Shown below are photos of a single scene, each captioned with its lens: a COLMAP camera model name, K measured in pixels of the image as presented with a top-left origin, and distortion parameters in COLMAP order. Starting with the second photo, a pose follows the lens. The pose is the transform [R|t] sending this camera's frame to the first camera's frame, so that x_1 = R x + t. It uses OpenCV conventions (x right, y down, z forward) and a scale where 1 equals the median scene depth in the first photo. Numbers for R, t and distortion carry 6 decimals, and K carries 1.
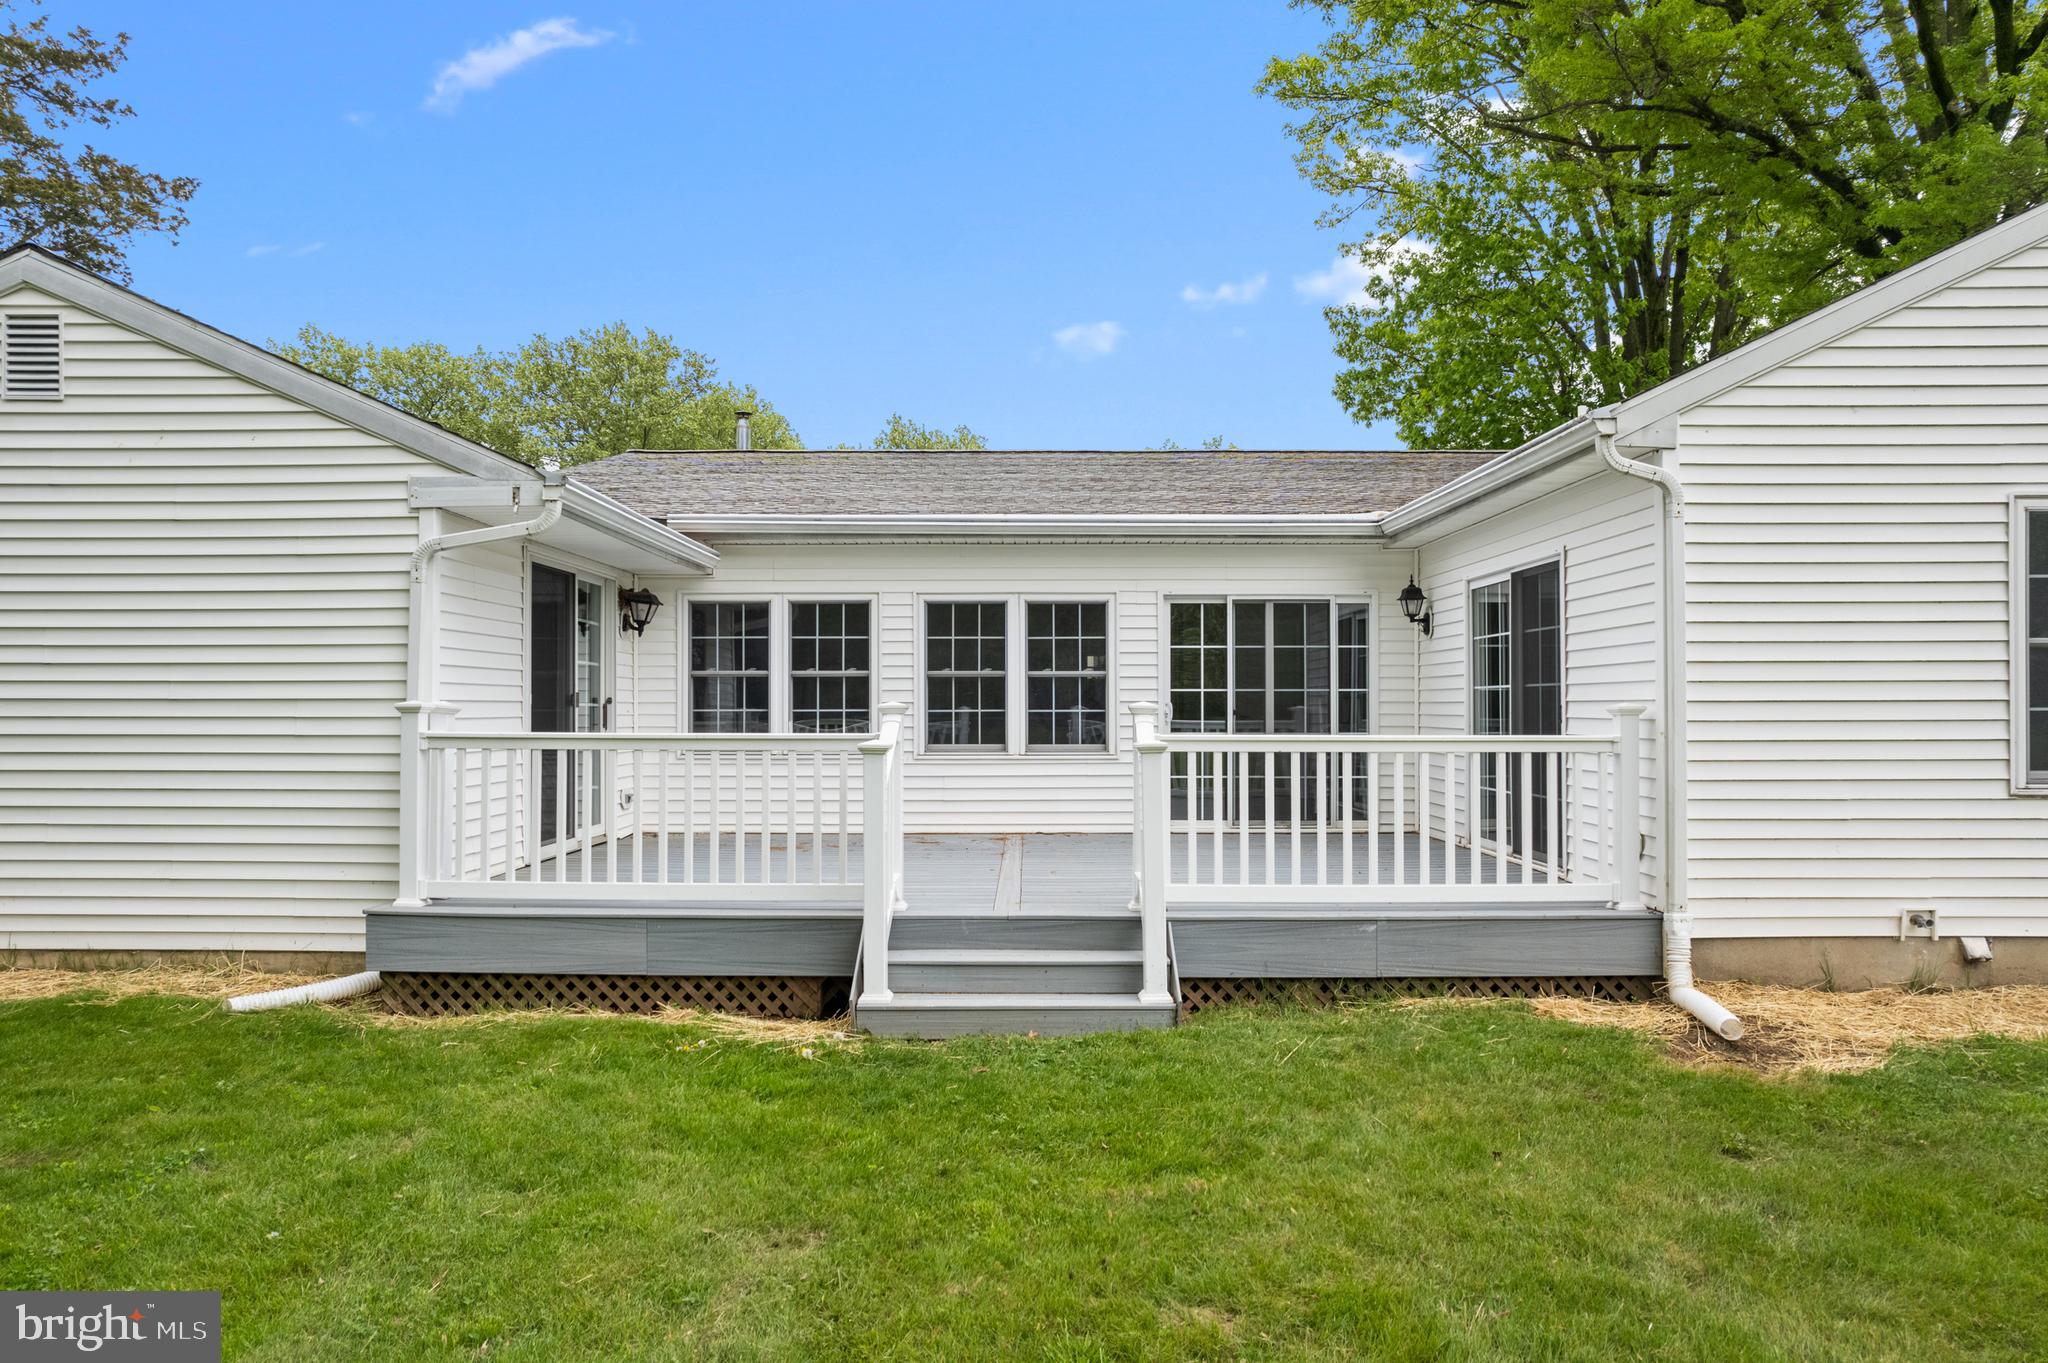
lens RADIAL K [[1306.6, 0, 1026.9], [0, 1306.6, 703.5], [0, 0, 1]] dist [-0.067840, 0.057437]
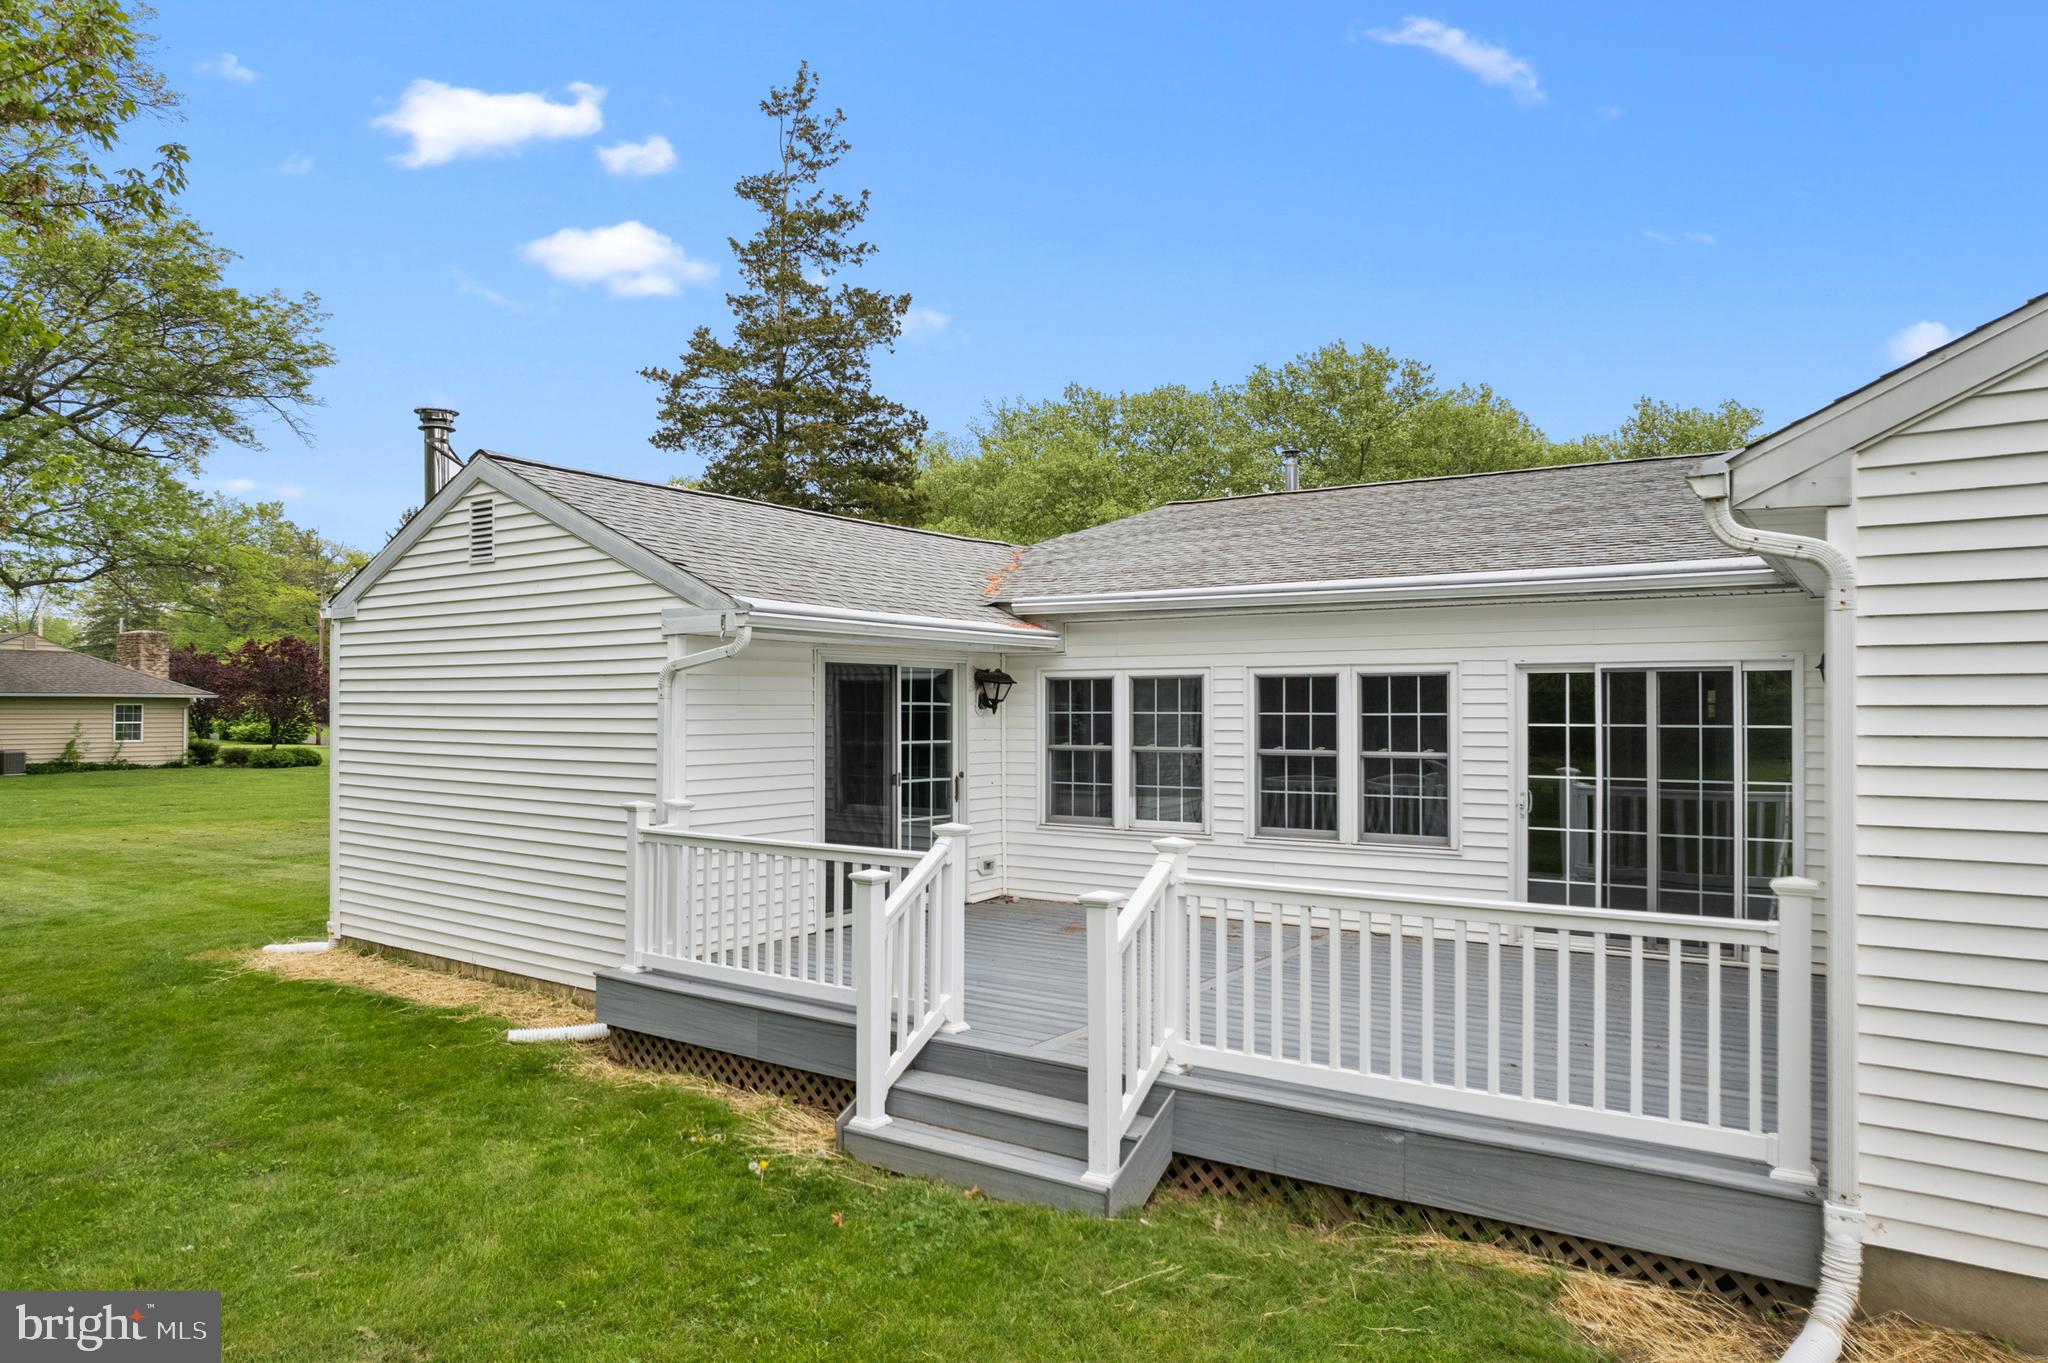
lens RADIAL K [[1306.6, 0, 1026.9], [0, 1306.6, 703.5], [0, 0, 1]] dist [-0.067840, 0.057437]
pose [[0.824651, -0.000831, -0.565641, 0.319107], [0.000683, 1.000000, -0.000473, -0.057690], [0.565642, 0.000004, 0.824651, 0.129291]]
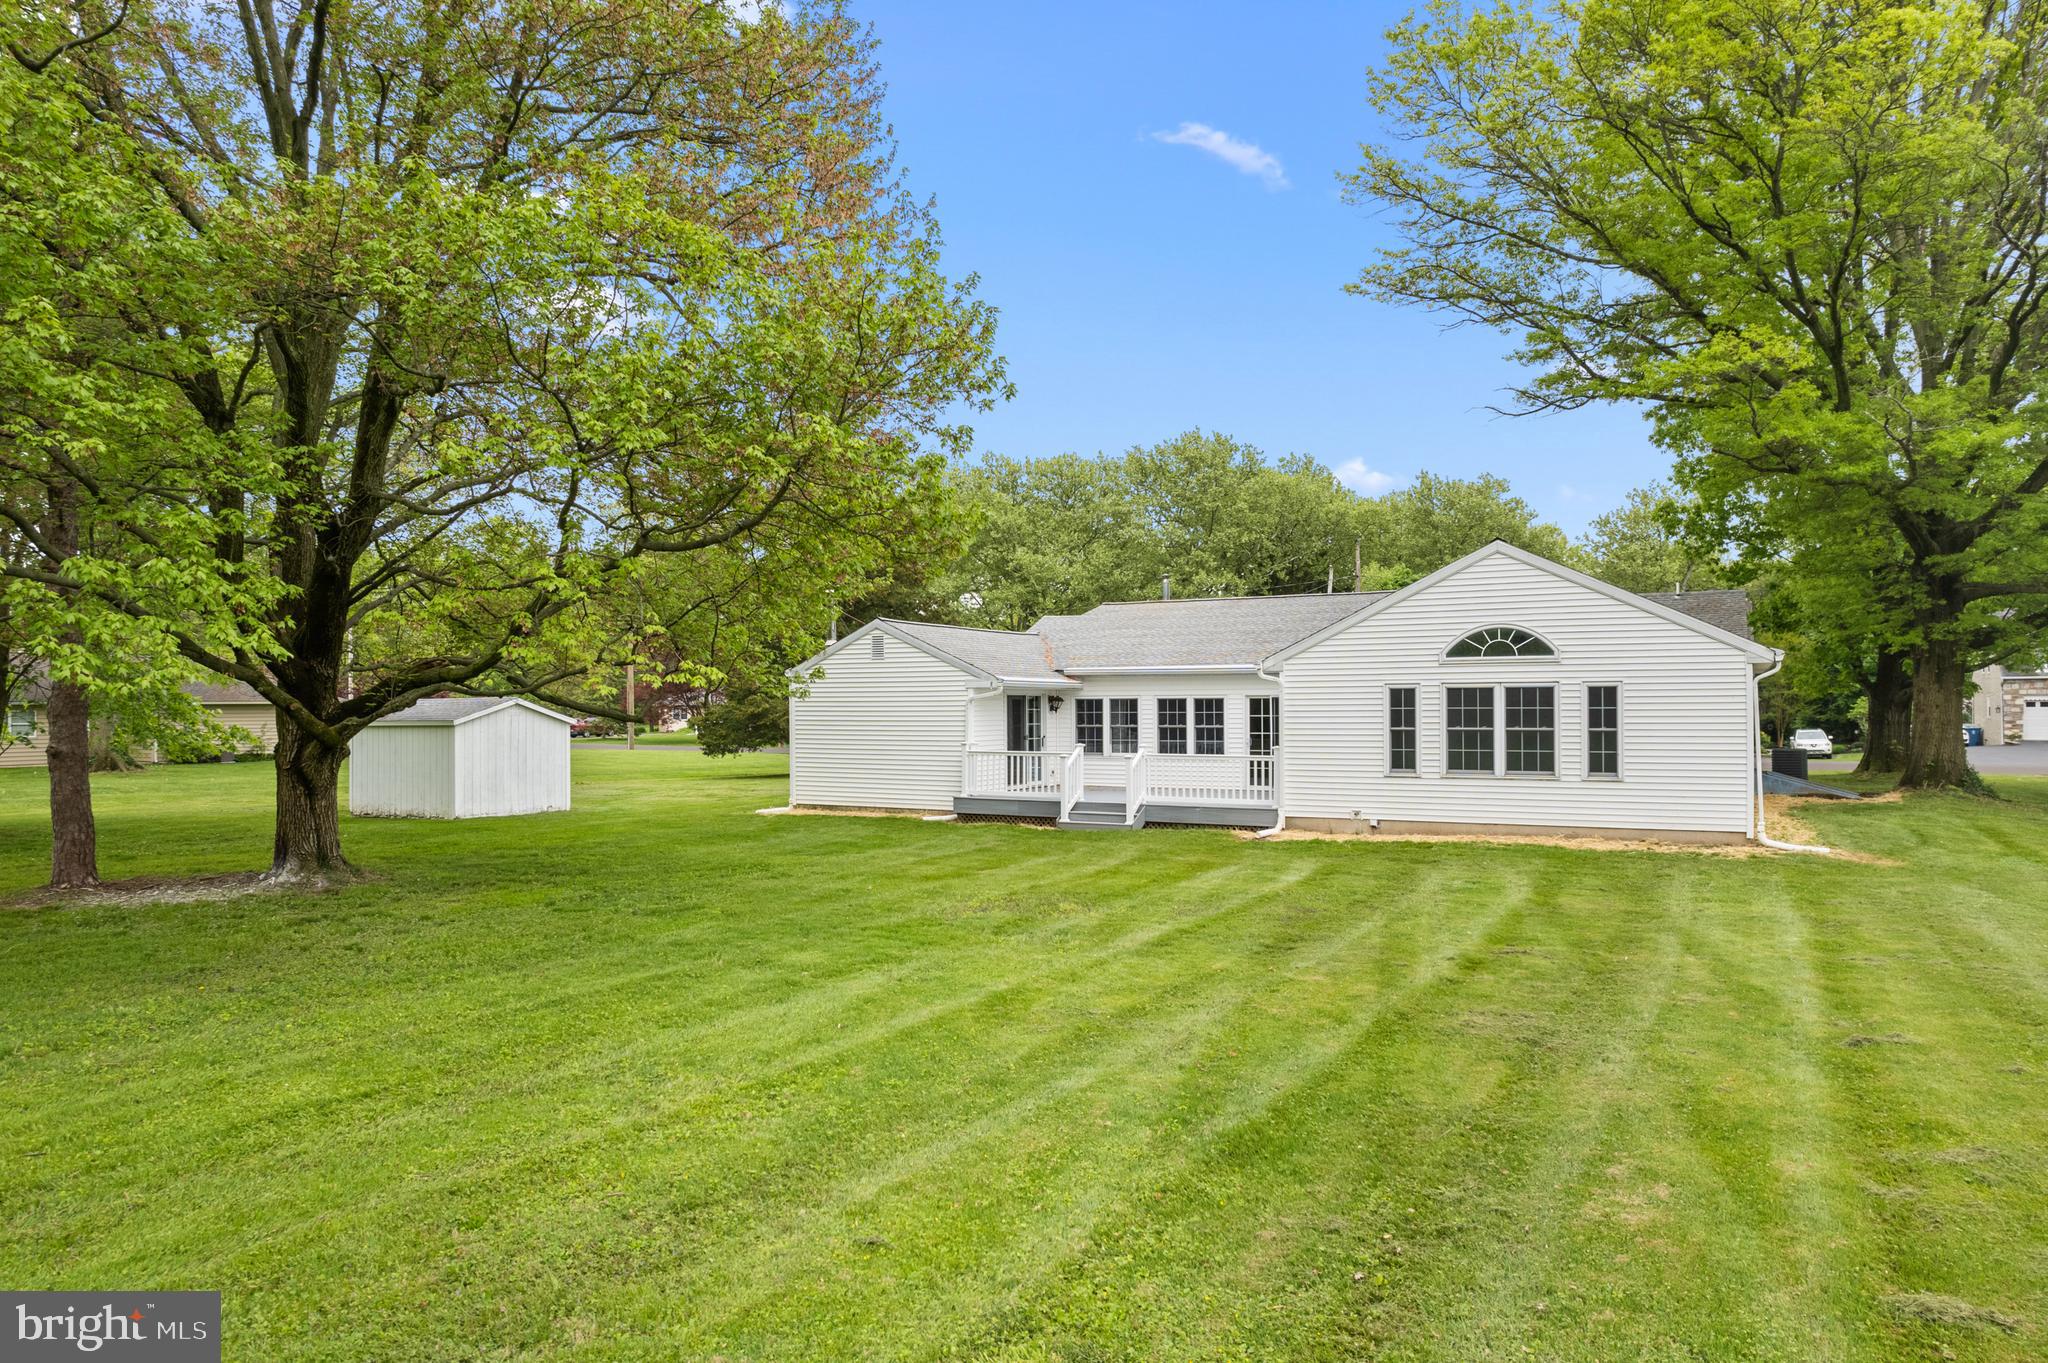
lens RADIAL K [[1306.6, 0, 1026.9], [0, 1306.6, 703.5], [0, 0, 1]] dist [-0.067840, 0.057437]
pose [[0.877954, -0.004729, -0.478722, 0.938295], [0.006310, 0.999979, 0.001695, -0.074525], [0.478703, -0.004509, 0.877965, -1.404869]]
